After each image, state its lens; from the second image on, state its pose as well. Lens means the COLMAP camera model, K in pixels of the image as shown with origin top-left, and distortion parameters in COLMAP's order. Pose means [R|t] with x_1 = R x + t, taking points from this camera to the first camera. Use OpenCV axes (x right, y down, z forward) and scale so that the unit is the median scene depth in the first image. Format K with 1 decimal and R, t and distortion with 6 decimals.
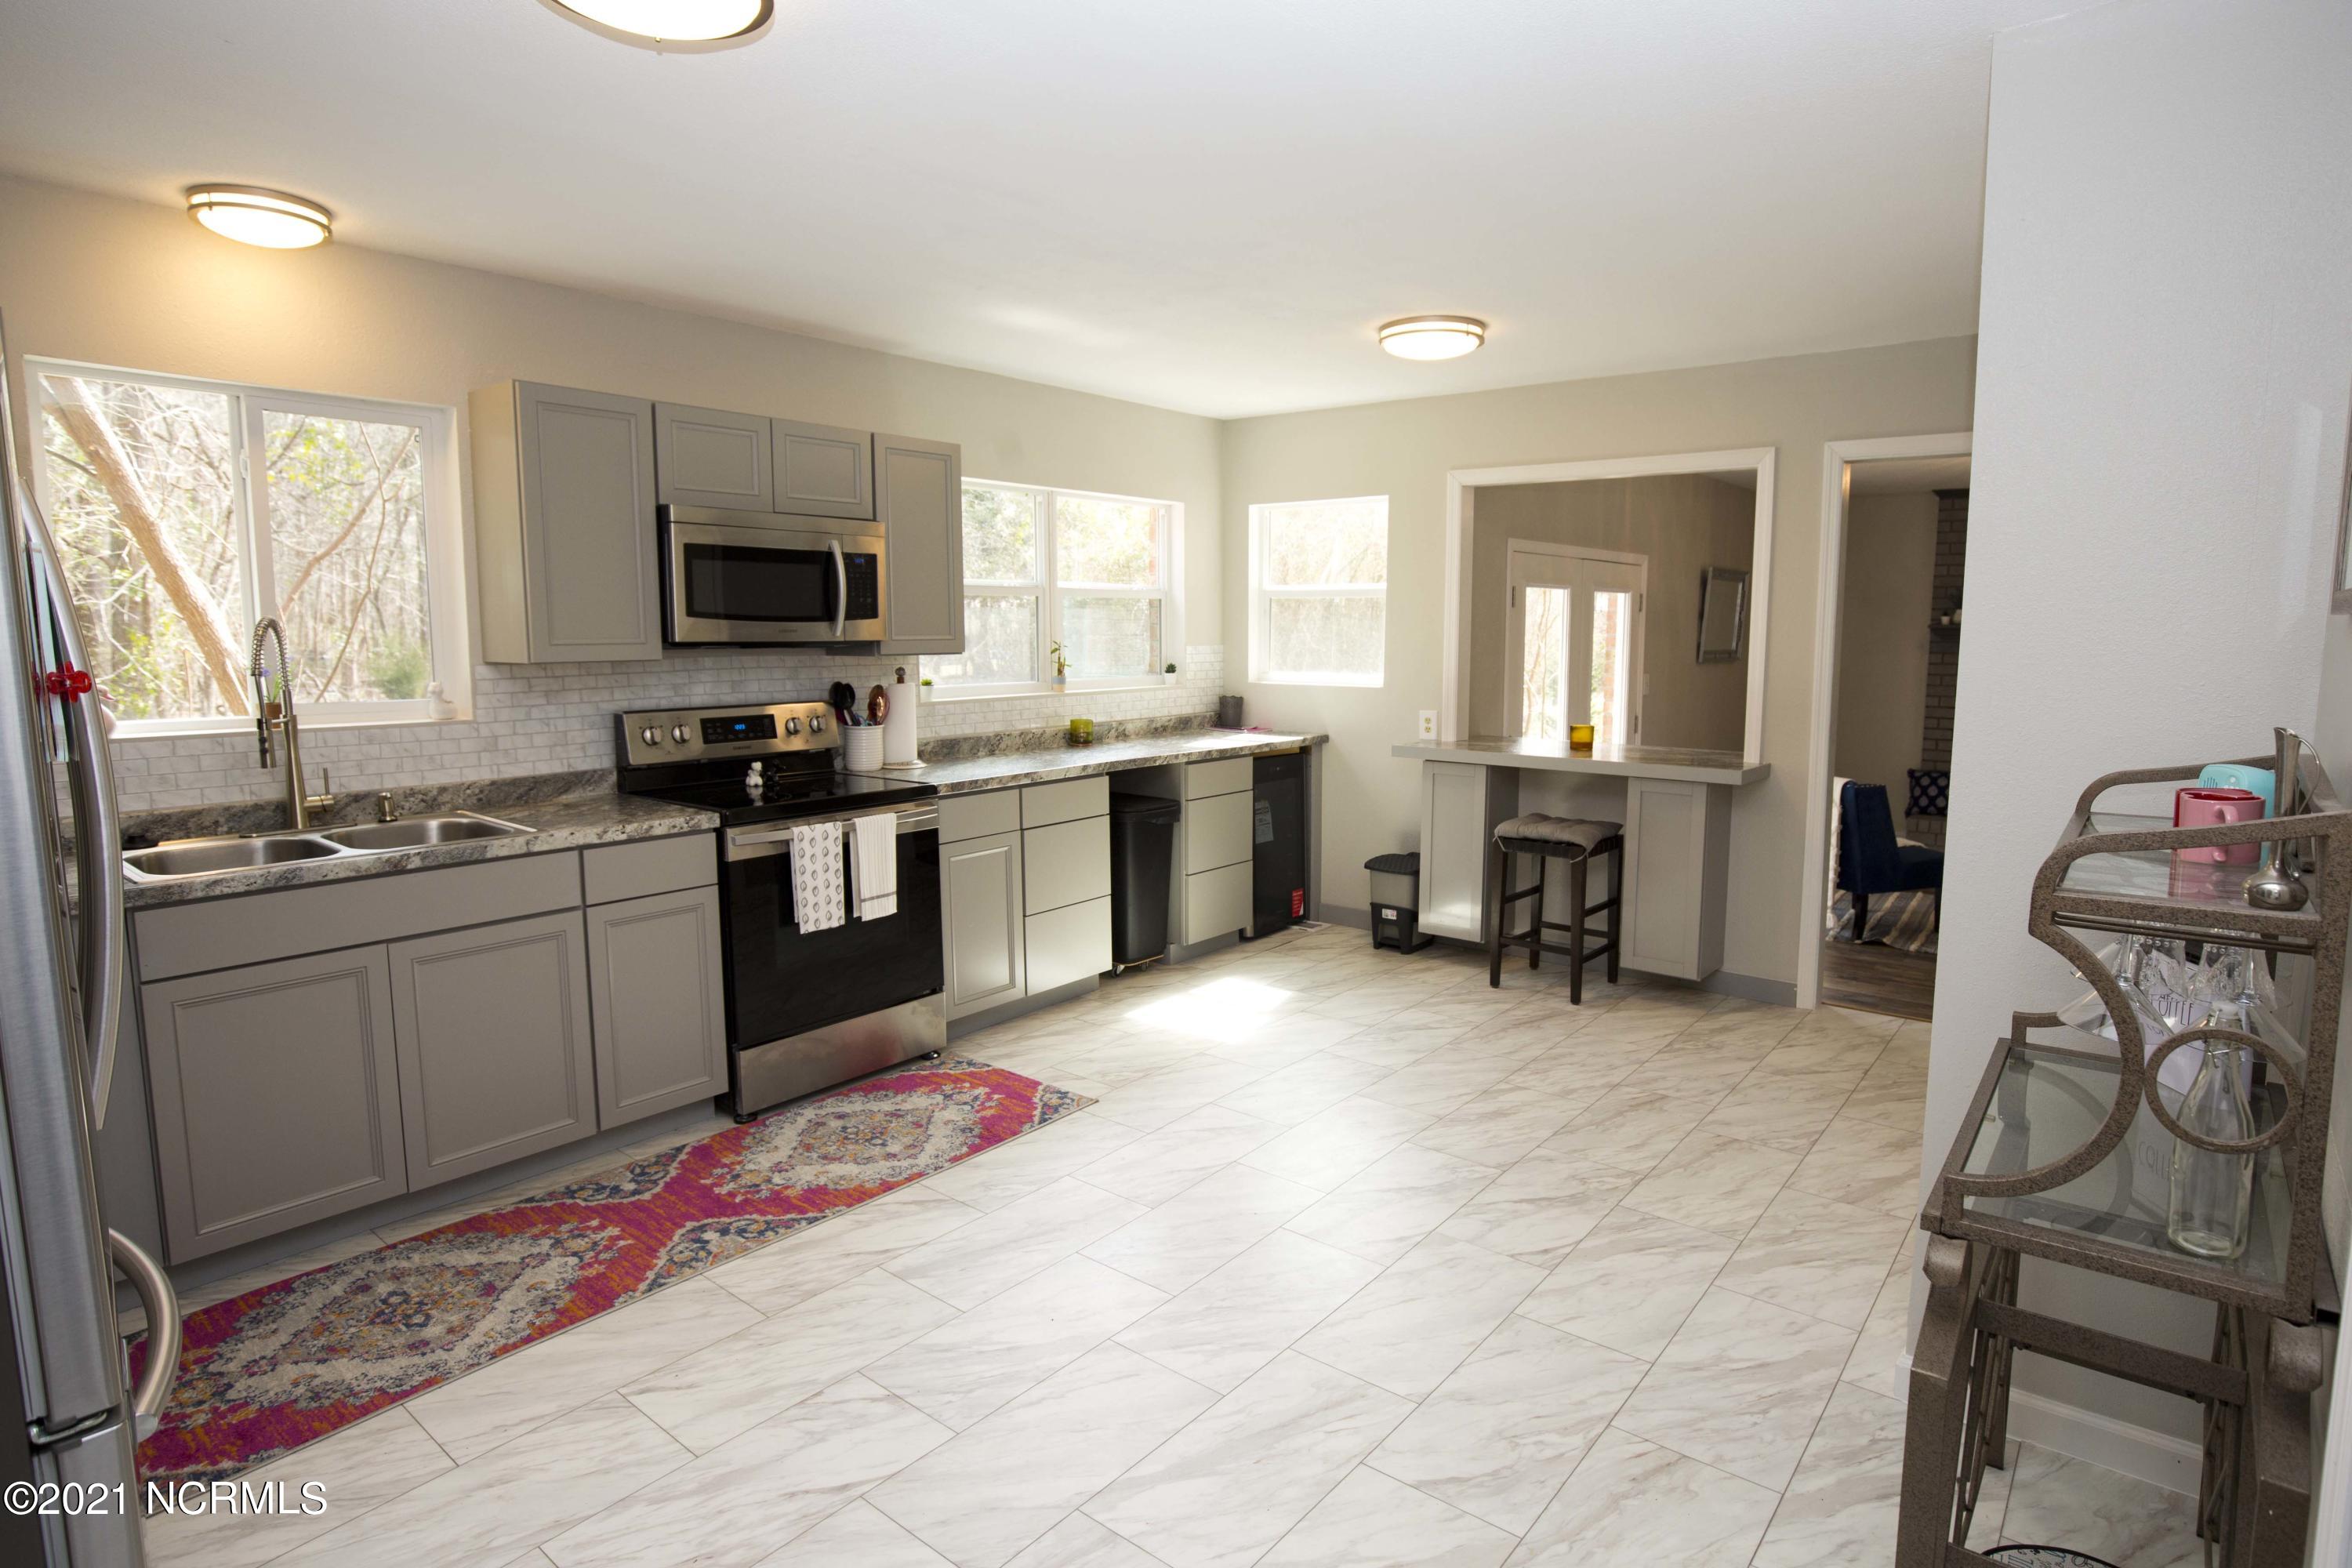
lens RADIAL K [[1231.1, 0, 1217.3], [0, 1231.1, 769.0], [0, 0, 1]] dist [-0.024948, 0.000536]
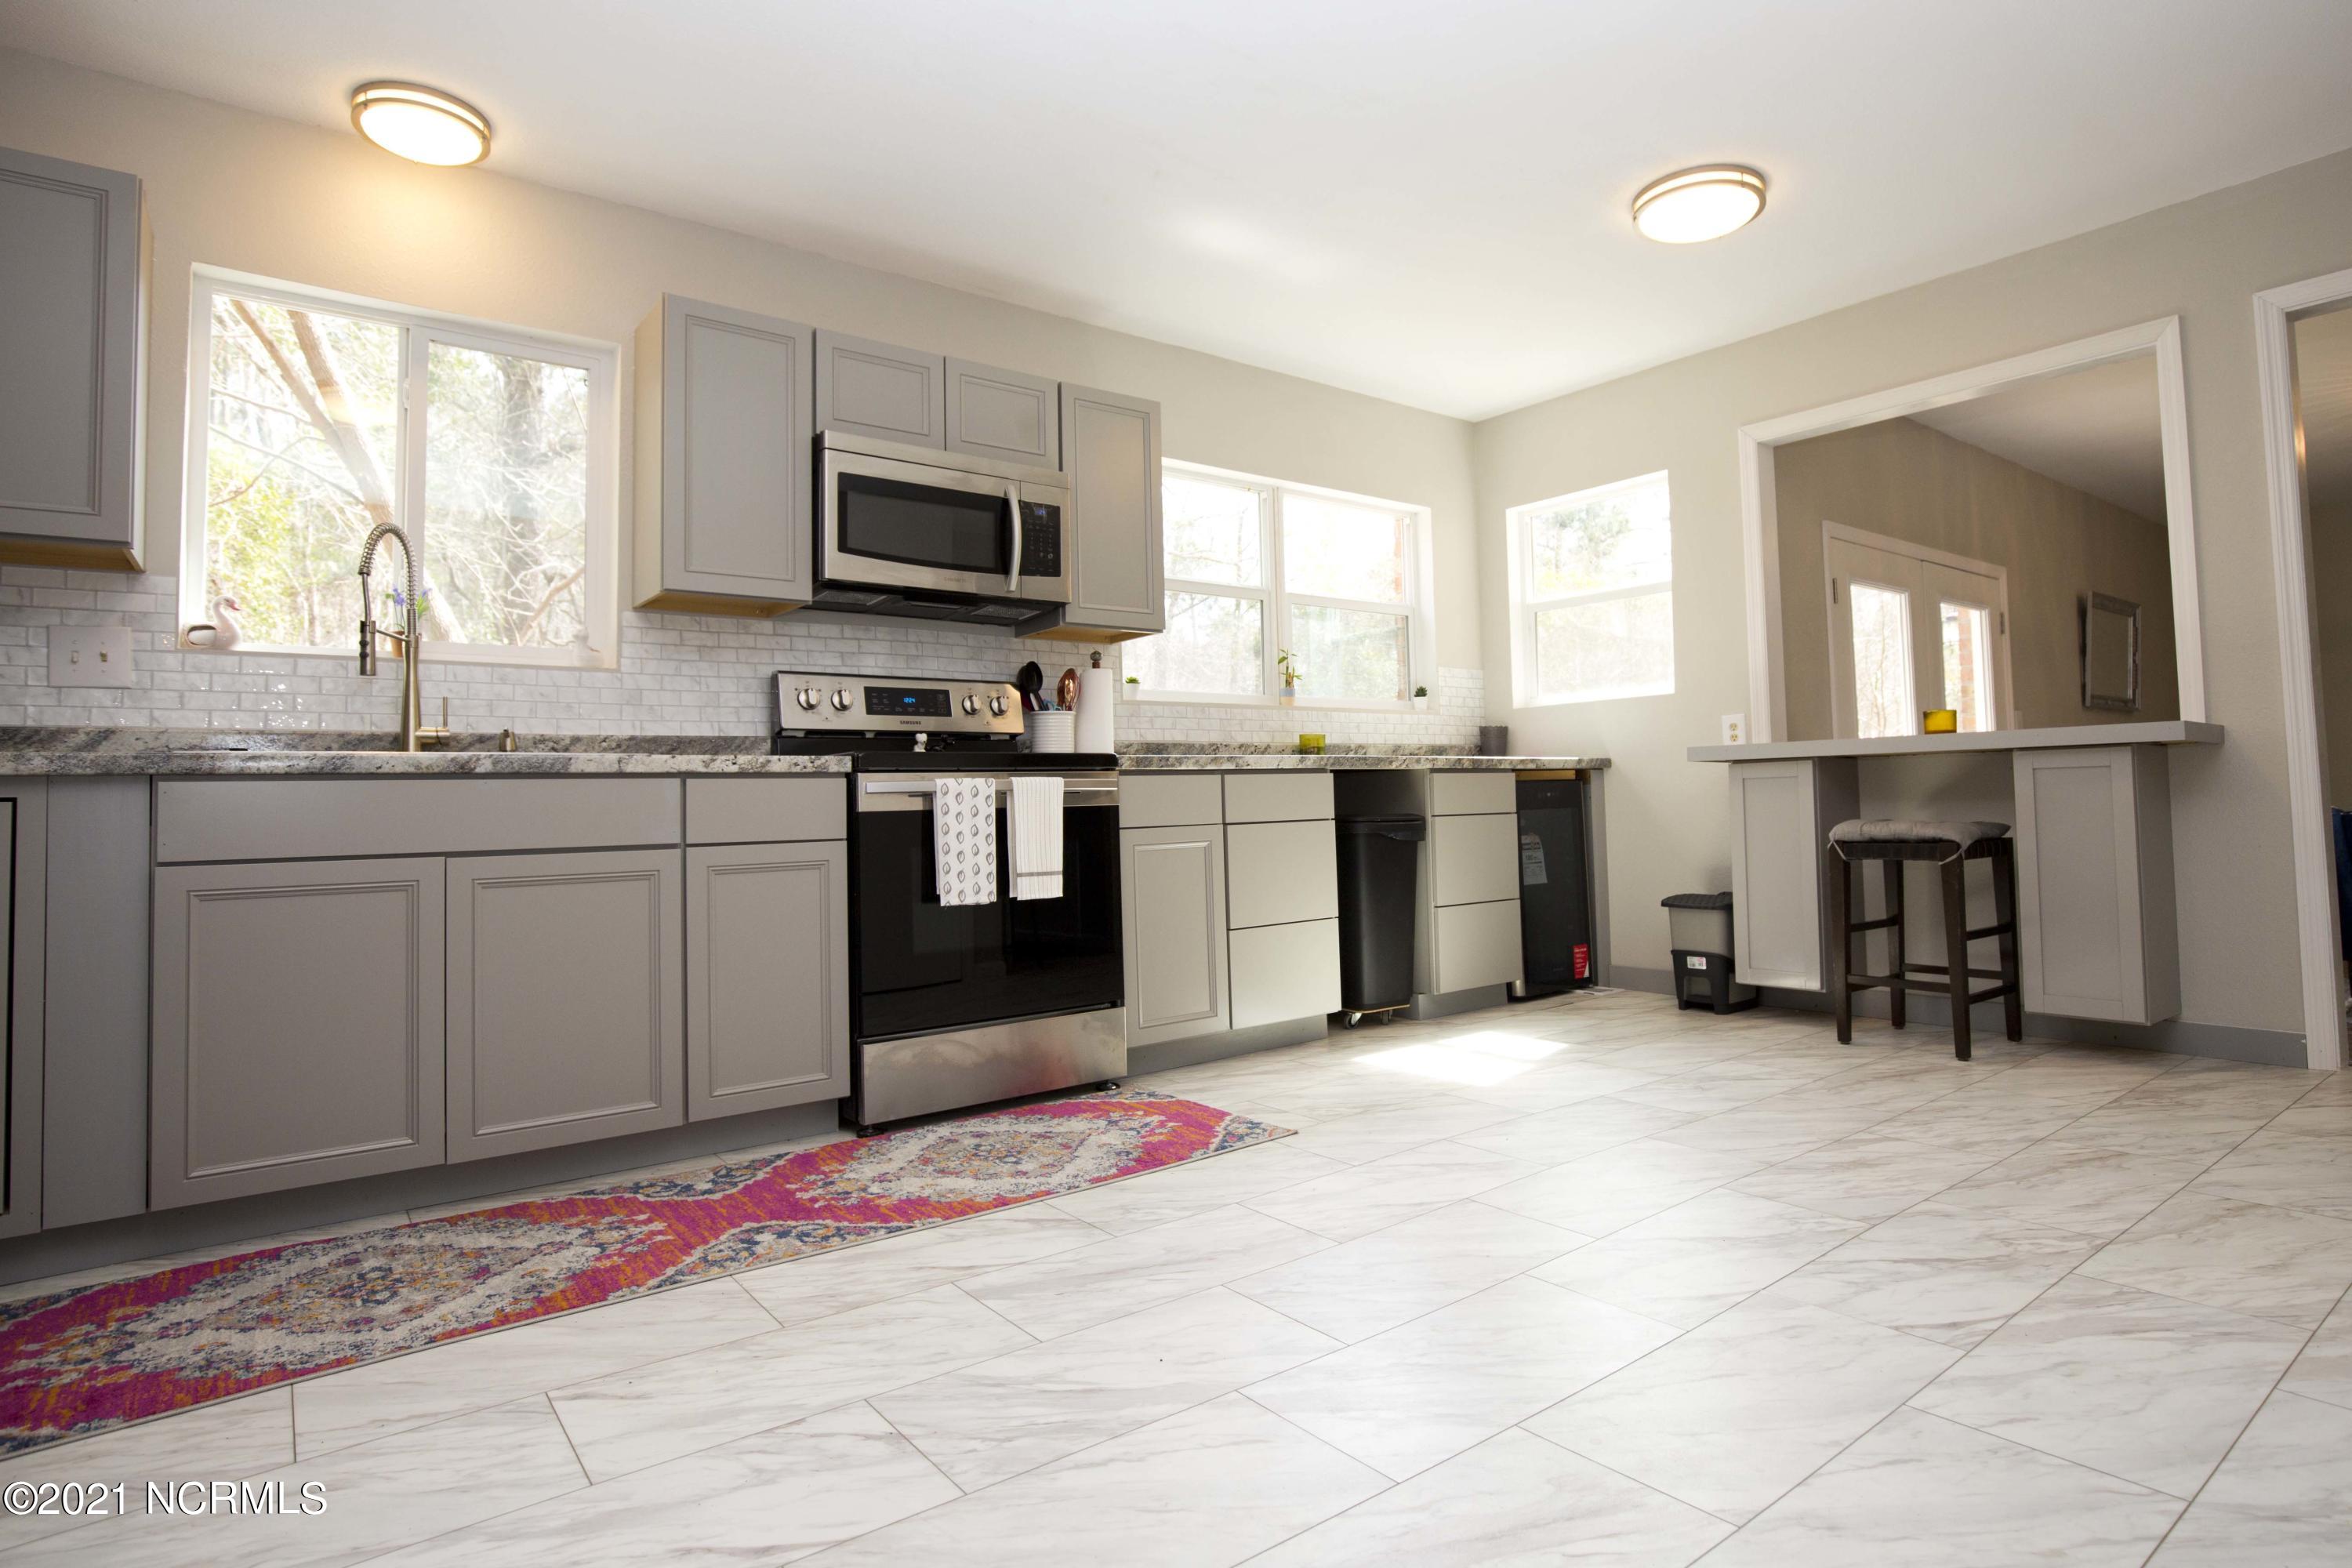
lens RADIAL K [[1231.4, 0, 1239.7], [0, 1231.4, 745.1], [0, 0, 1]] dist [-0.026575, 0.002946]
pose [[0.974490, -0.035036, -0.221681, 0.048340], [-0.001084, 0.986993, -0.160759, 0.158566], [0.224430, 0.156899, 0.961776, 0.219376]]
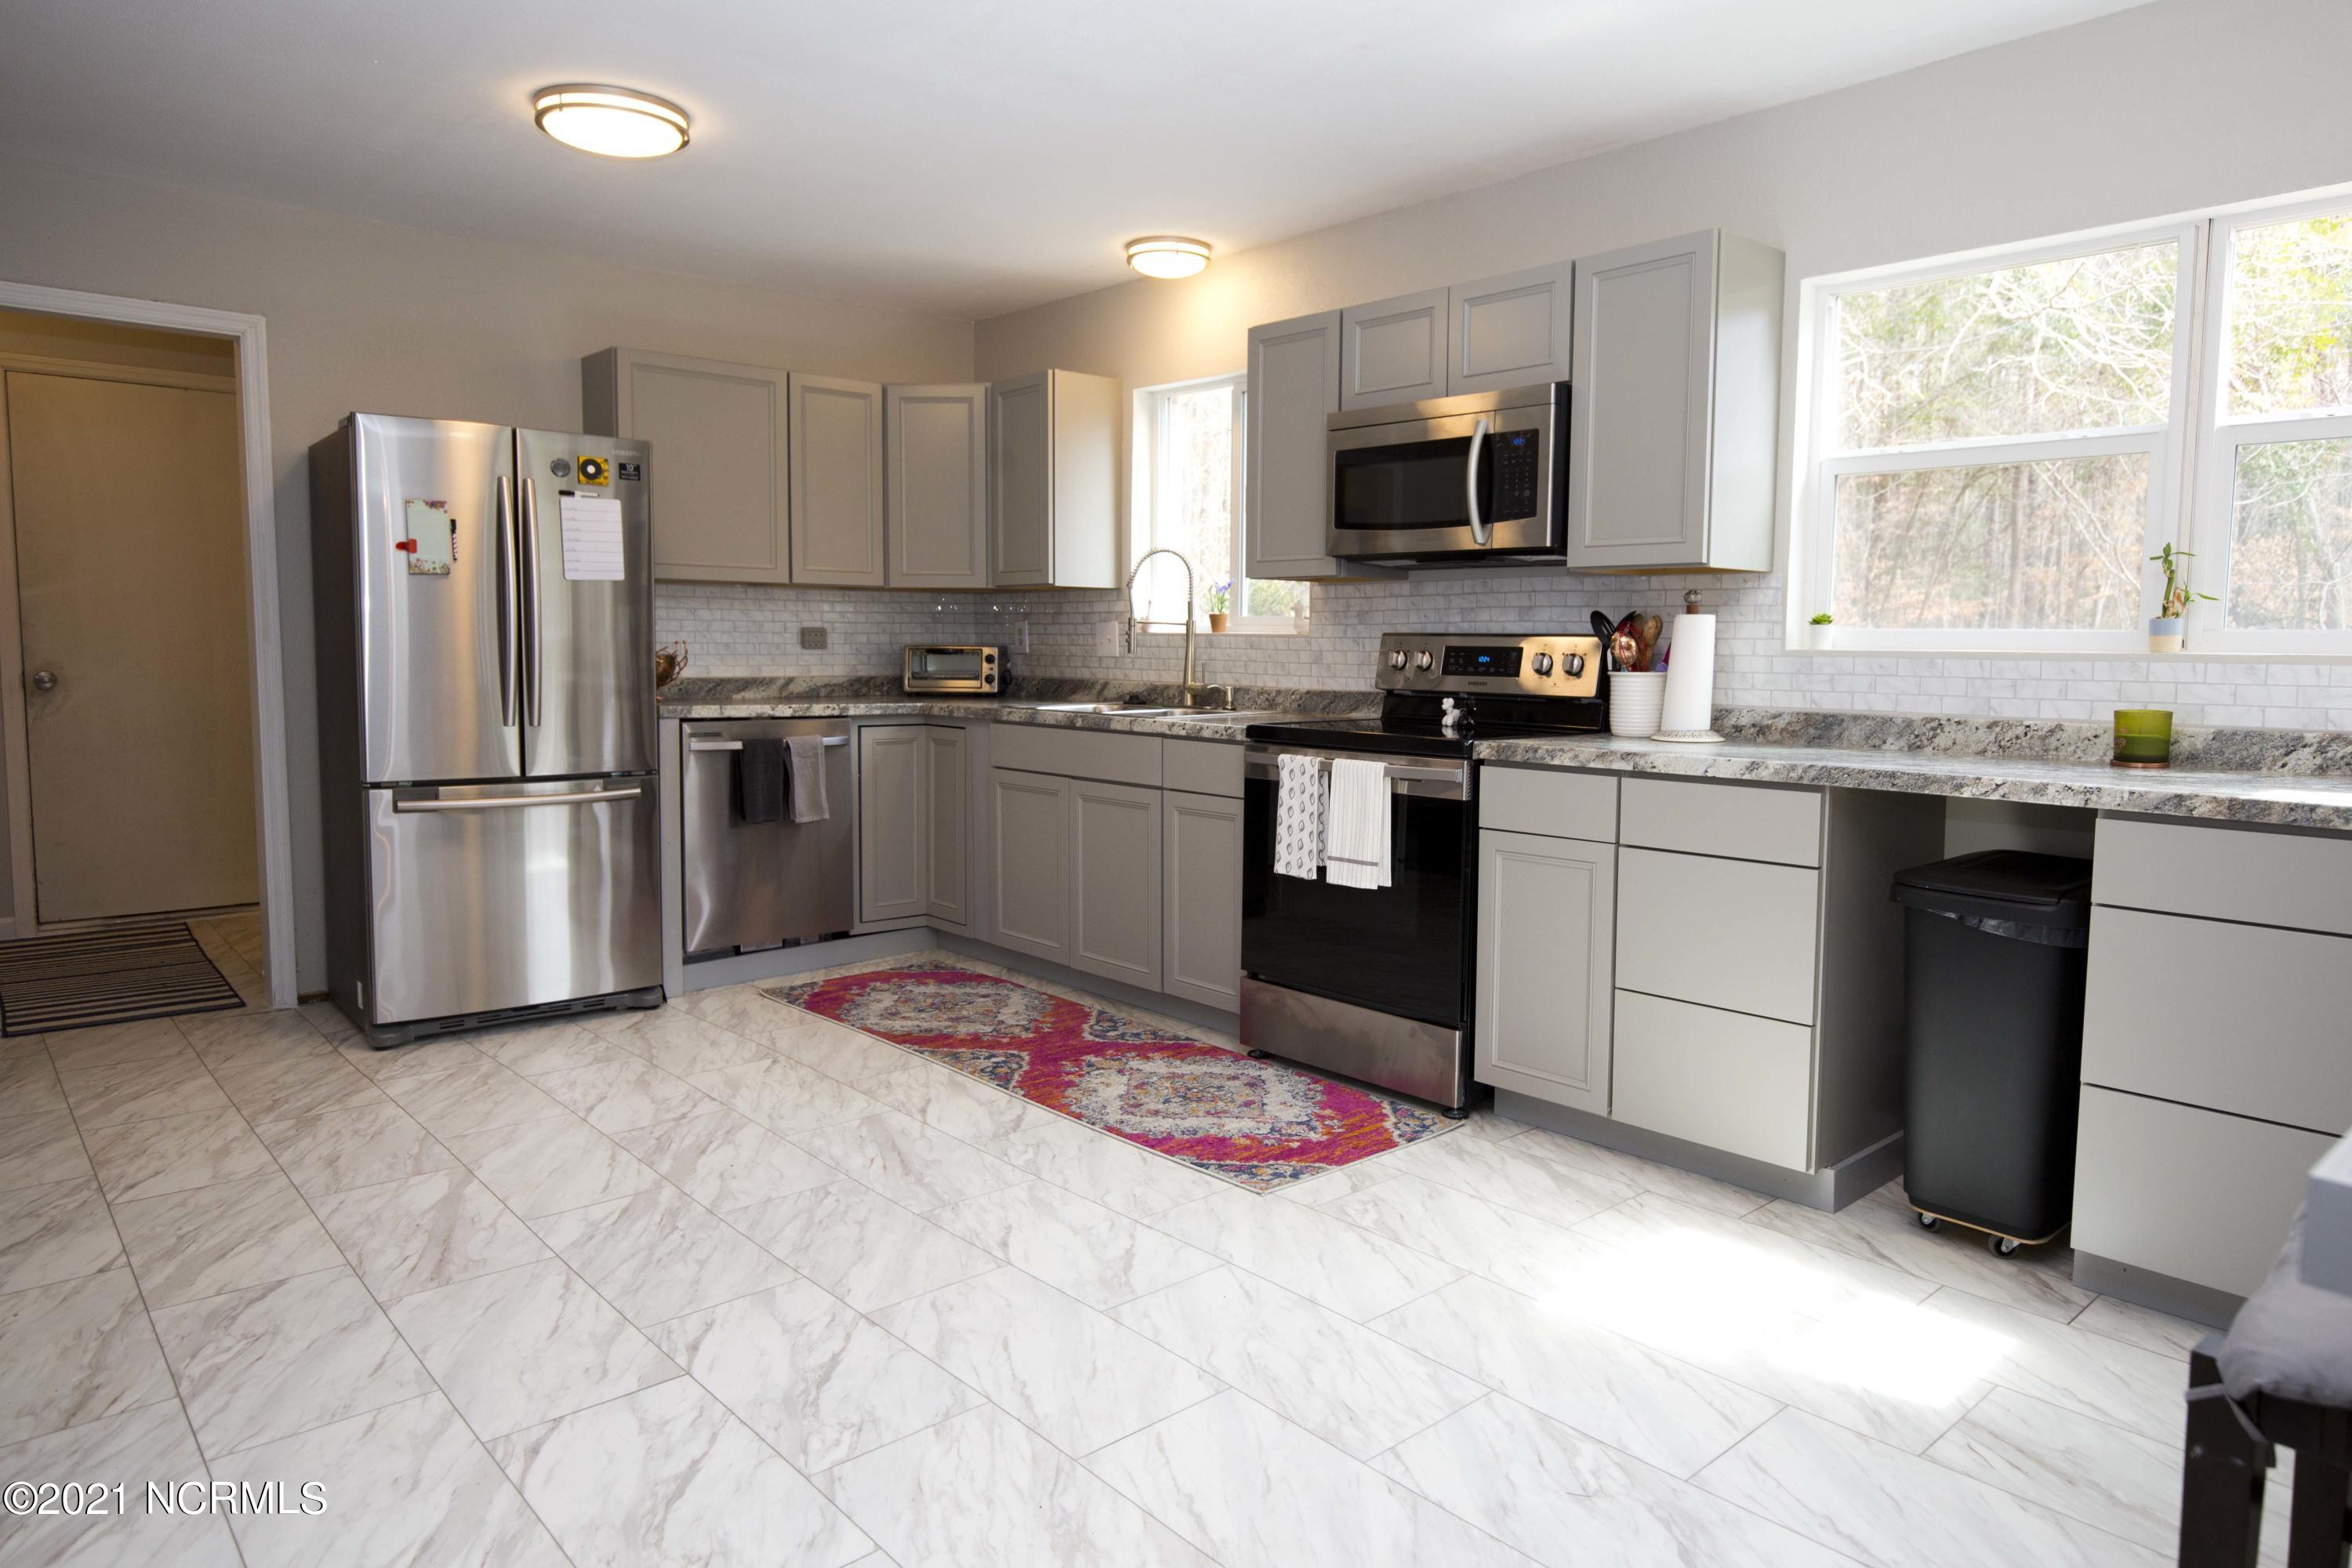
lens RADIAL K [[1450.4, 0, 1215.8], [0, 1450.4, 767.3], [0, 0, 1]] dist [-0.004599, -0.001561]
pose [[-0.155884, 0.086101, -0.984016, 0.701186], [-0.124383, 0.986553, 0.106027, -0.048933], [0.979913, 0.138923, -0.143079, 1.086244]]
